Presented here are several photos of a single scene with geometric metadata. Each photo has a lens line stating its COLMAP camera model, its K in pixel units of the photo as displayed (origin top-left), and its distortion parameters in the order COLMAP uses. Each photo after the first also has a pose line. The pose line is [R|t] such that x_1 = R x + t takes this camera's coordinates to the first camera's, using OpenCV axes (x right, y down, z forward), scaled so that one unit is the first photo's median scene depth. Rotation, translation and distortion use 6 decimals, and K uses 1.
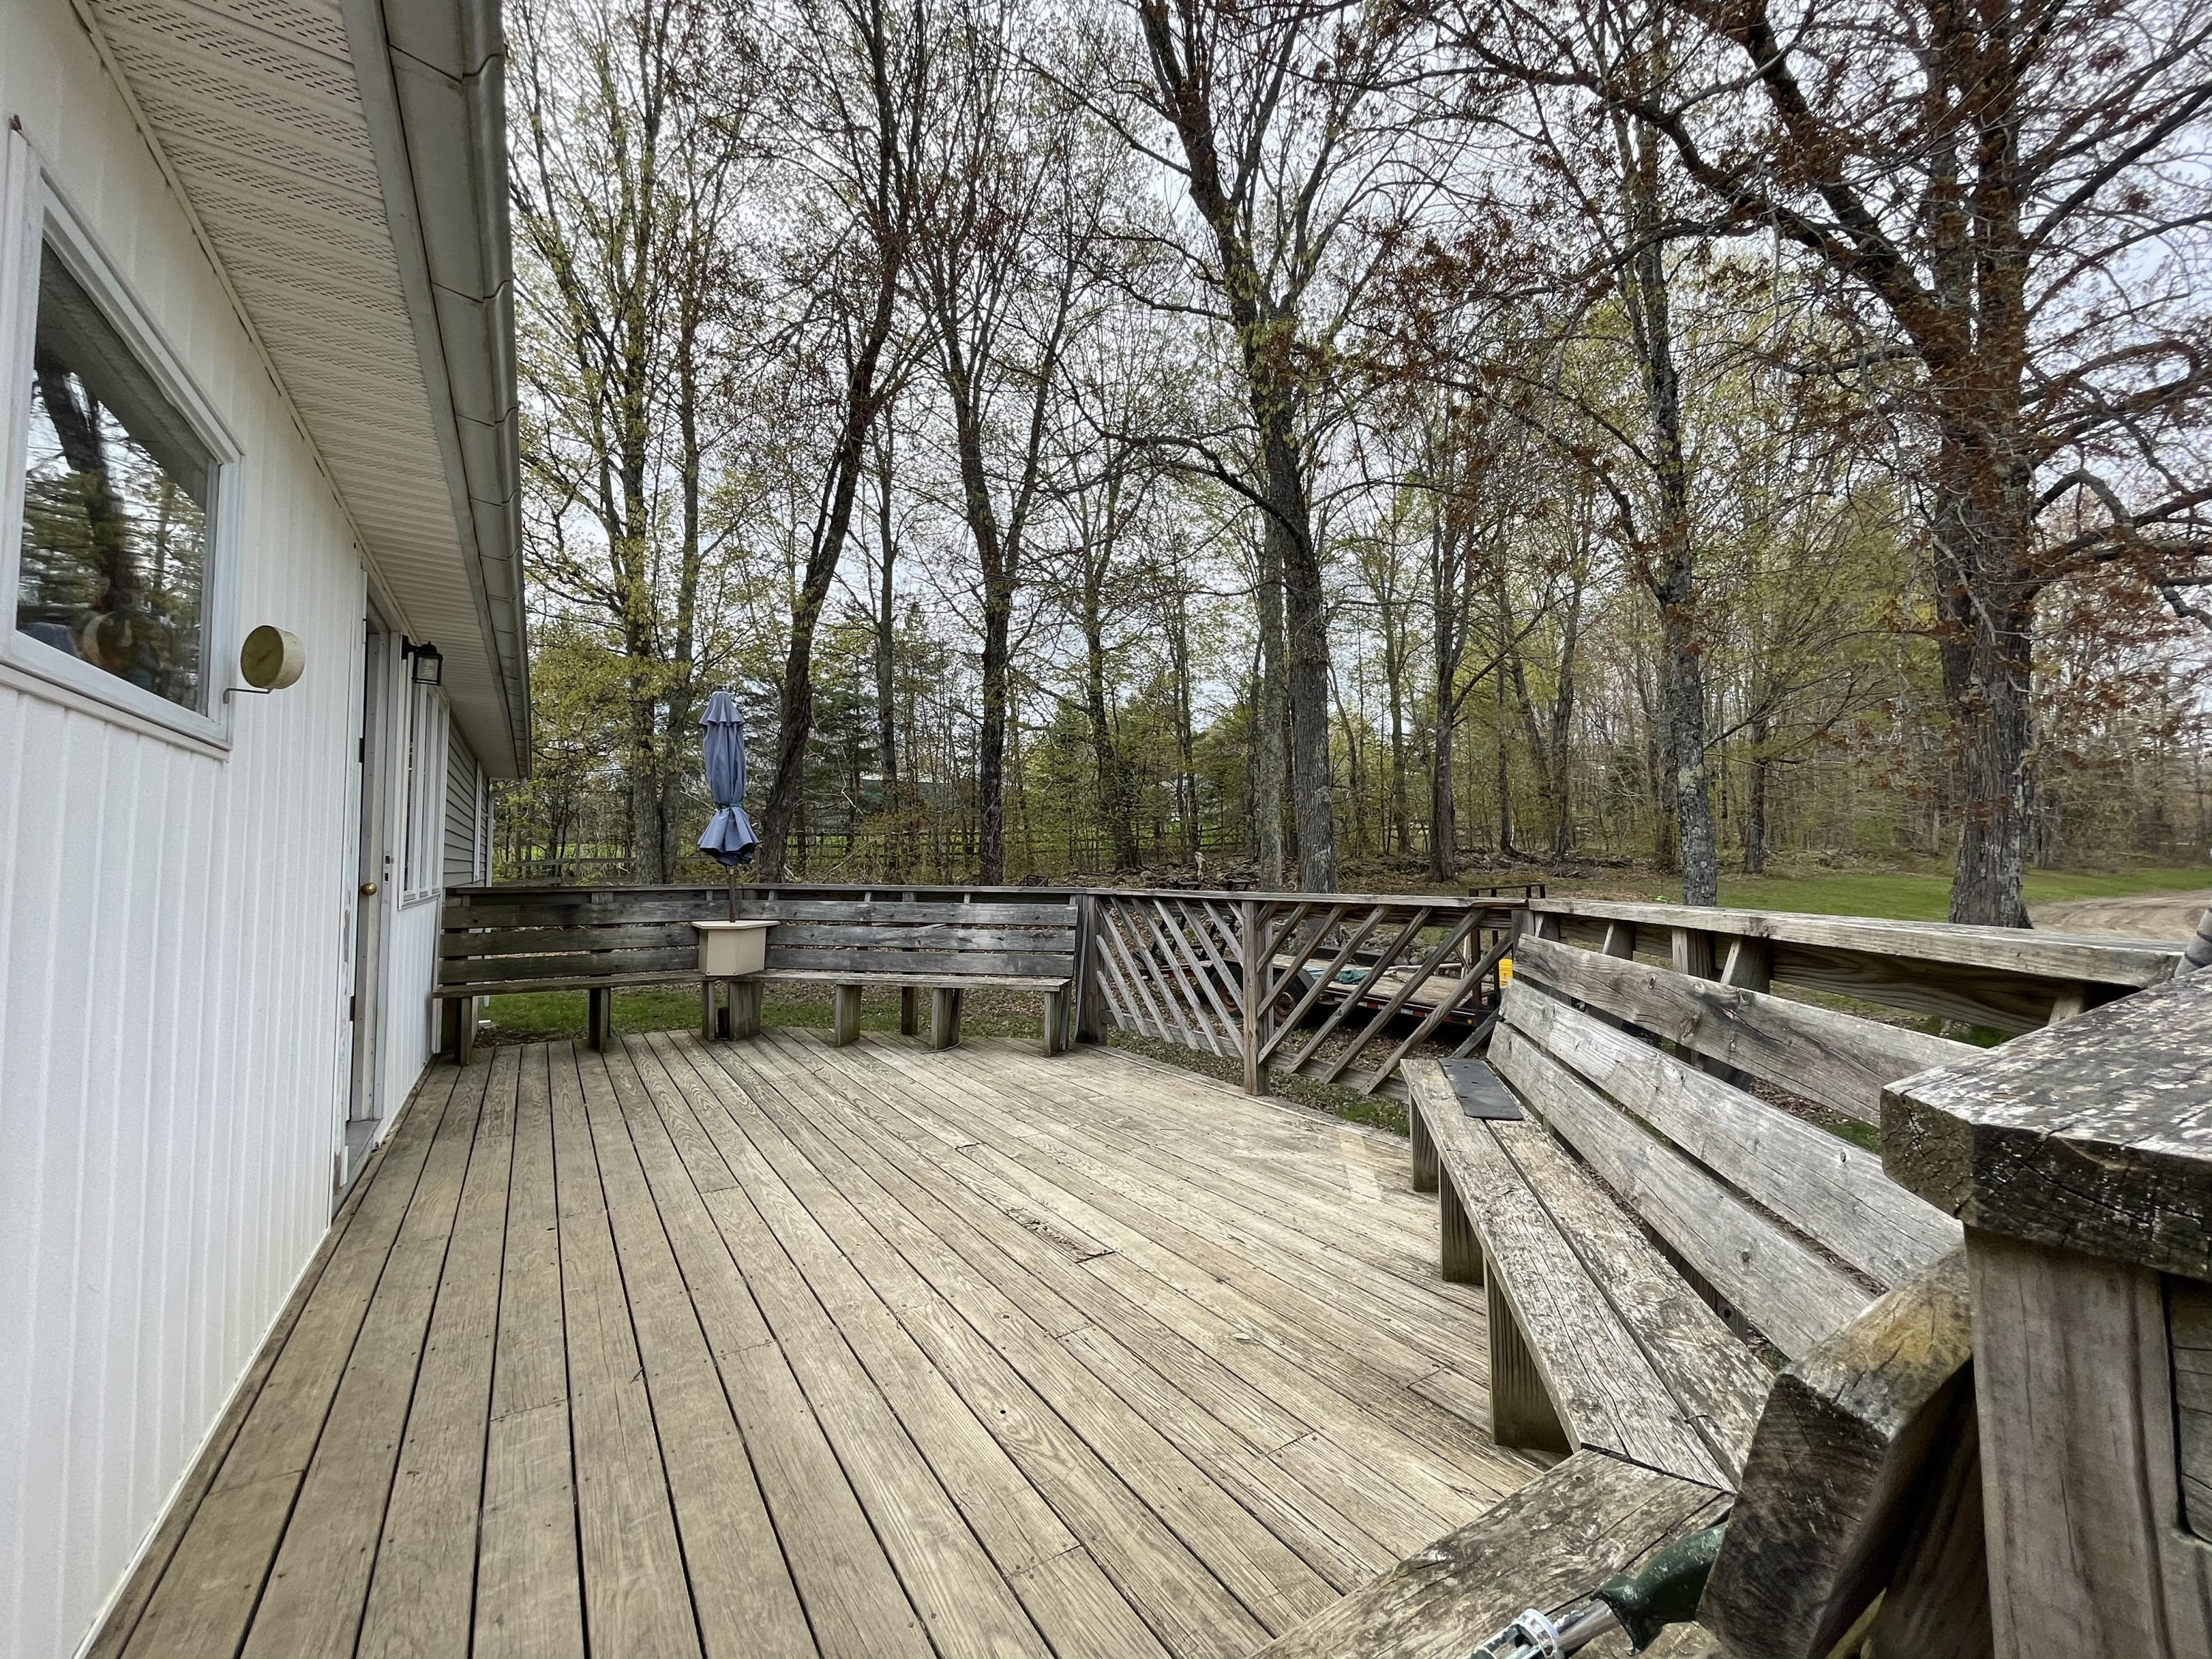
lens RADIAL K [[892.9, 0, 1108.6], [0, 892.9, 823.3], [0, 0, 1]] dist [-0.002364, -0.000556]
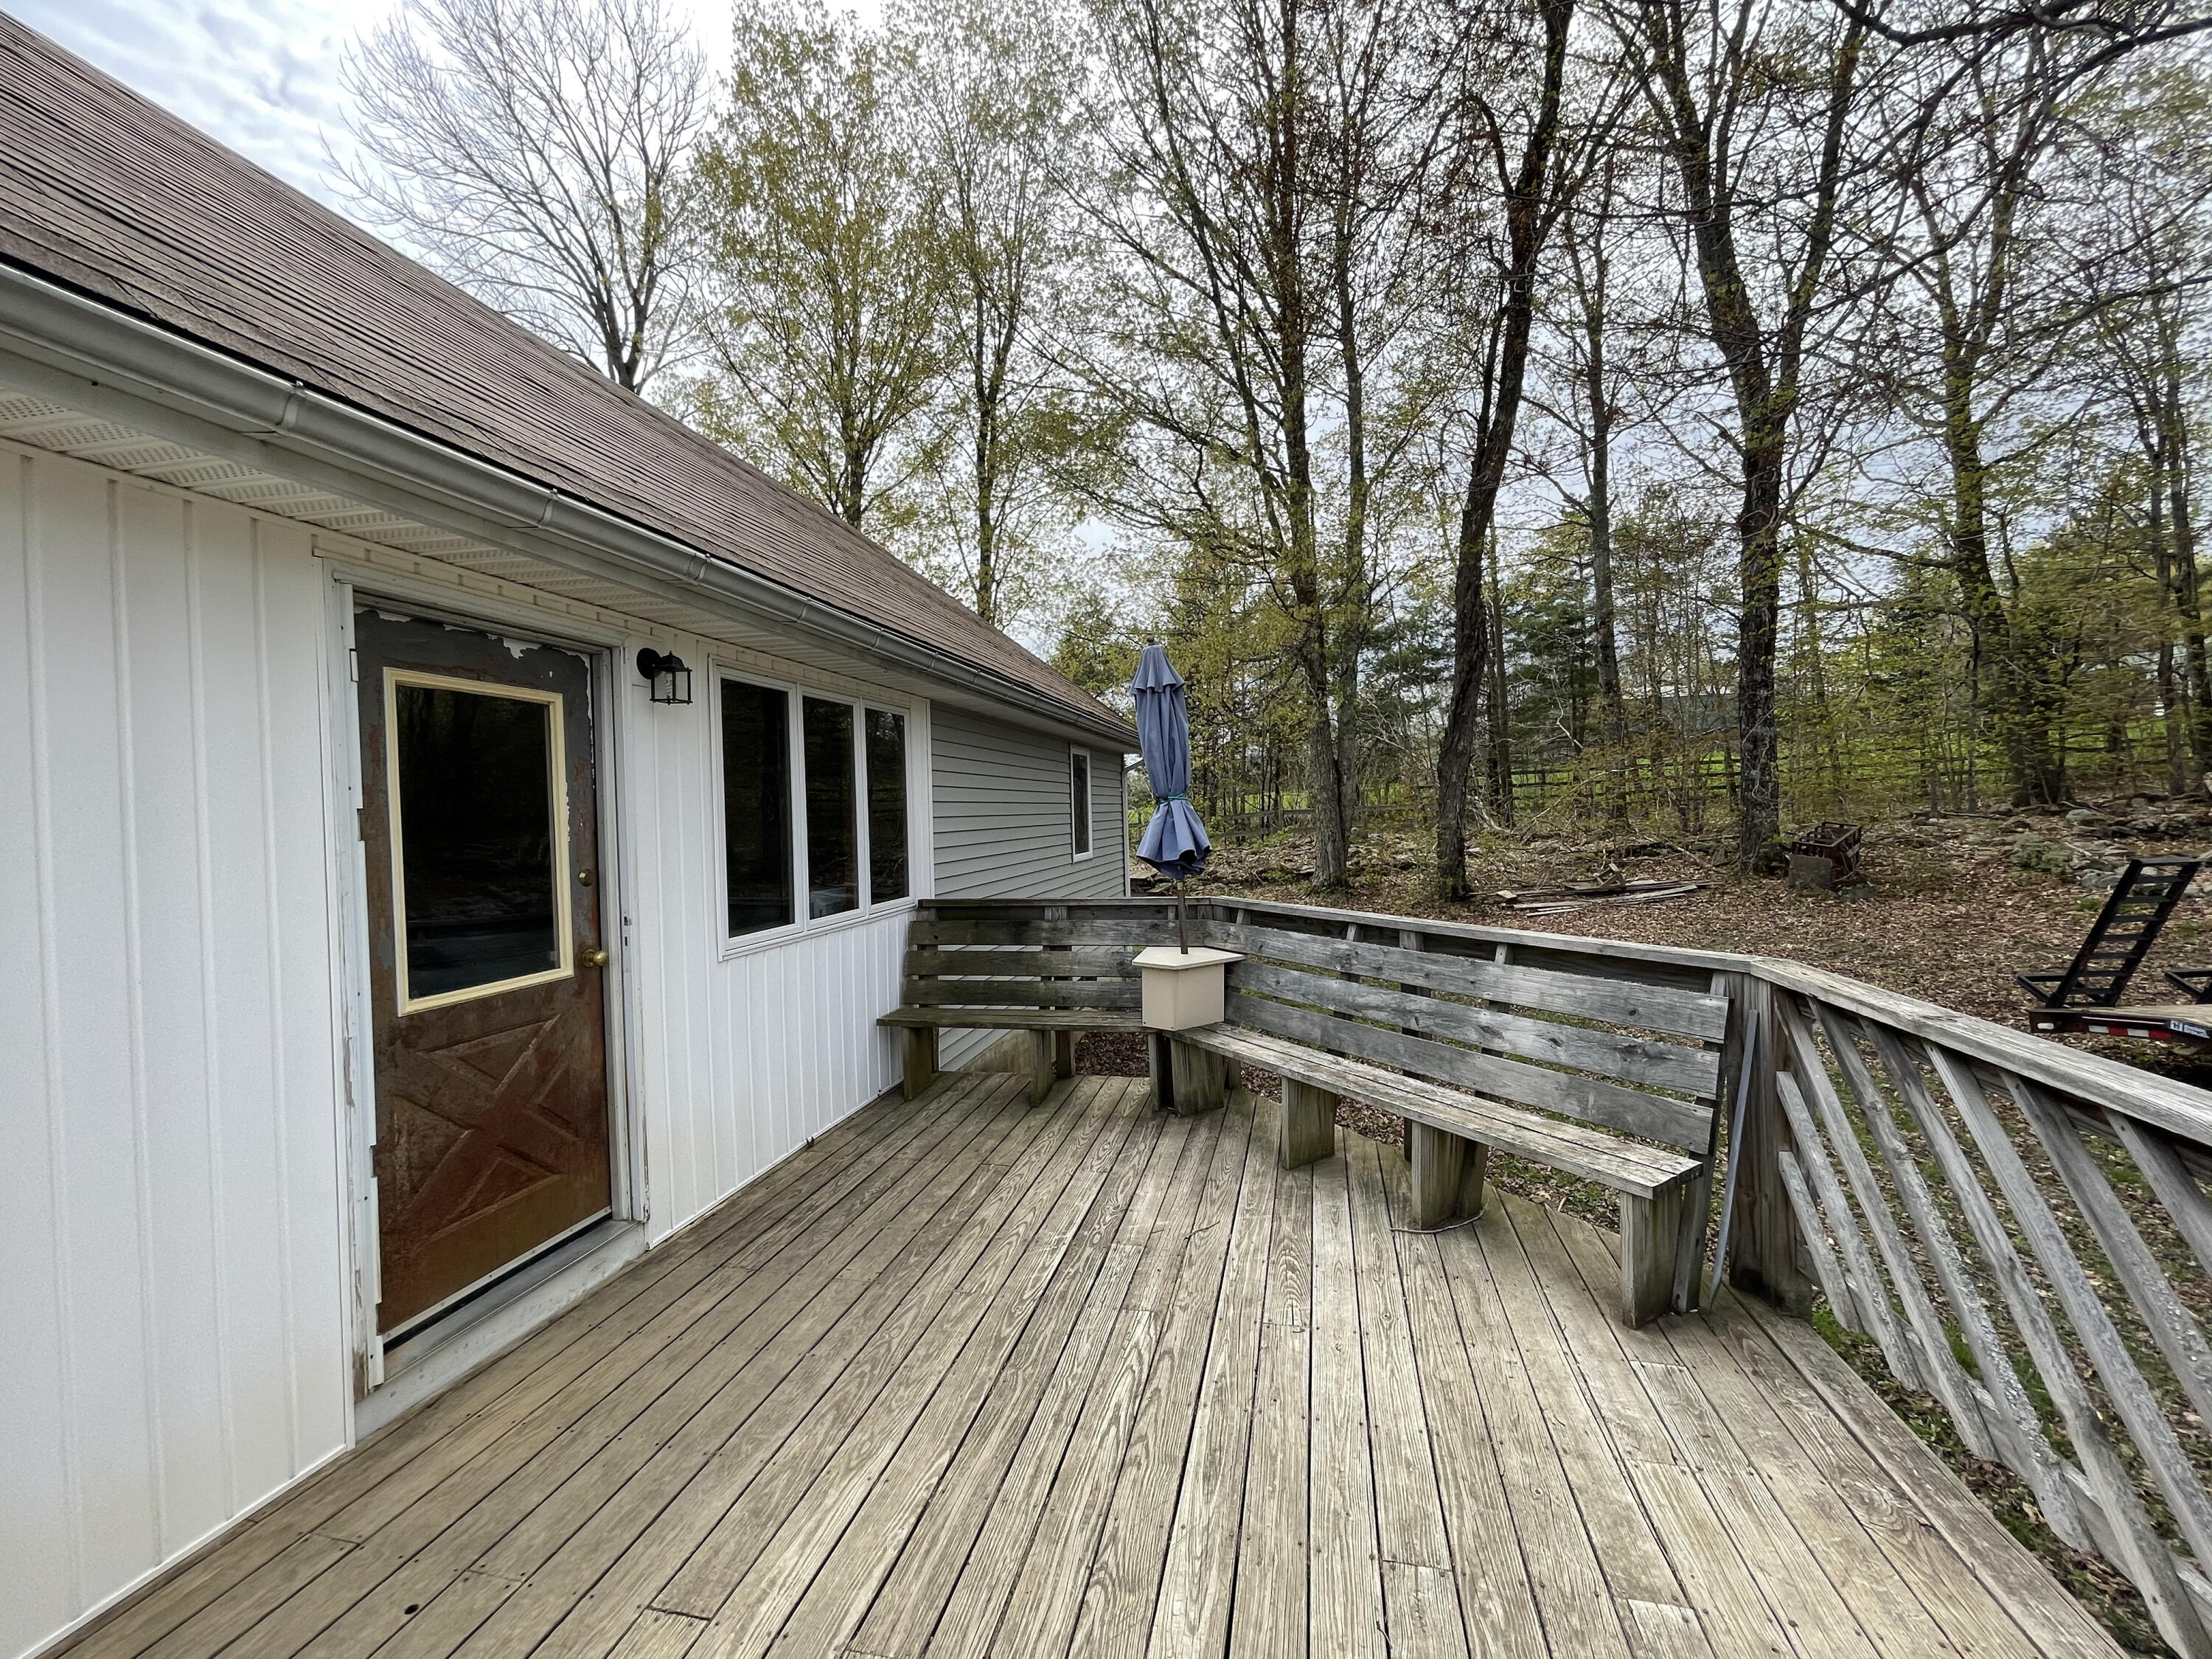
lens RADIAL K [[892.9, 0, 1108.9], [0, 892.9, 834.0], [0, 0, 1]] dist [-0.002364, -0.000556]
pose [[0.698724, -0.000387, -0.715391, 0.066718], [0.061800, 0.996294, 0.059821, -0.037450], [0.712717, -0.086010, 0.696159, 0.434952]]
